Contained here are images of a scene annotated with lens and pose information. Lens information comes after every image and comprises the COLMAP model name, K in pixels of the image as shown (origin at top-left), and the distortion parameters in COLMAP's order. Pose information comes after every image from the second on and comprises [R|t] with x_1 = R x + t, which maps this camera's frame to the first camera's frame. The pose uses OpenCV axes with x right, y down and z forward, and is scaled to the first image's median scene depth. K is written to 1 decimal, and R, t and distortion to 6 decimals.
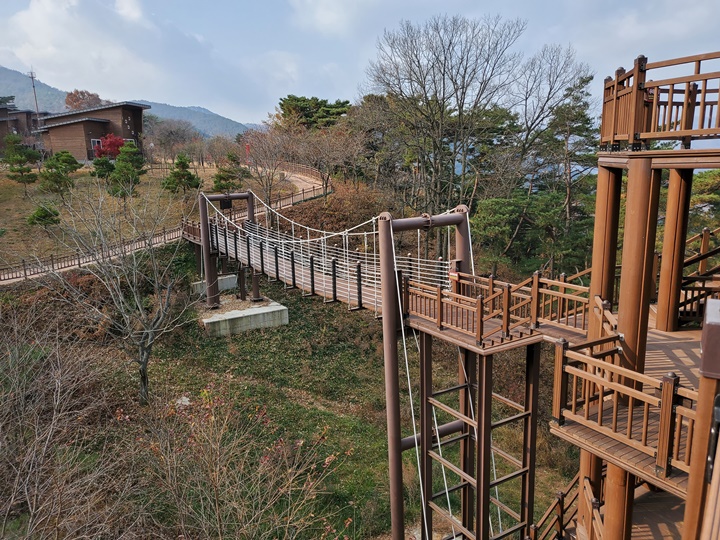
lens RADIAL K [[546.7, 0, 359.1], [0, 546.7, 271.3], [0, 0, 1]] dist [-0.002194, 0.000563]
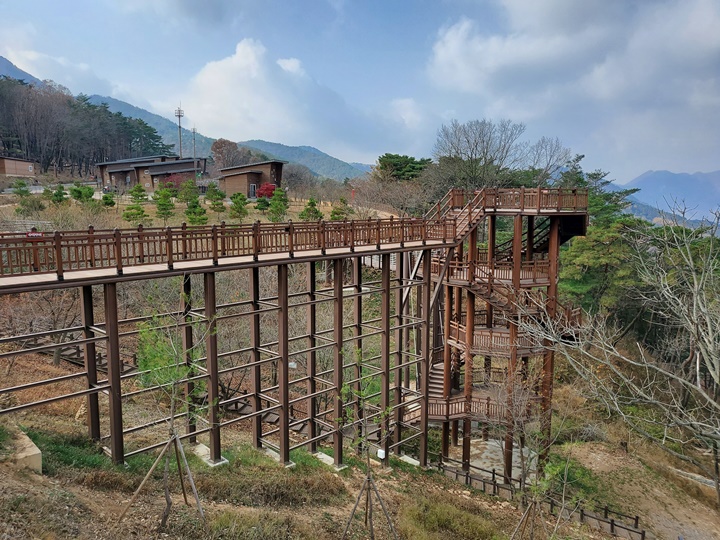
lens RADIAL K [[546.7, 0, 360.5], [0, 546.7, 269.3], [0, 0, 1]] dist [-0.002194, 0.000563]
pose [[0.983145, 0.055551, -0.174186, 0.061239], [-0.068185, 0.995393, -0.067402, 0.054671], [0.169639, 0.078143, 0.982403, -0.312046]]
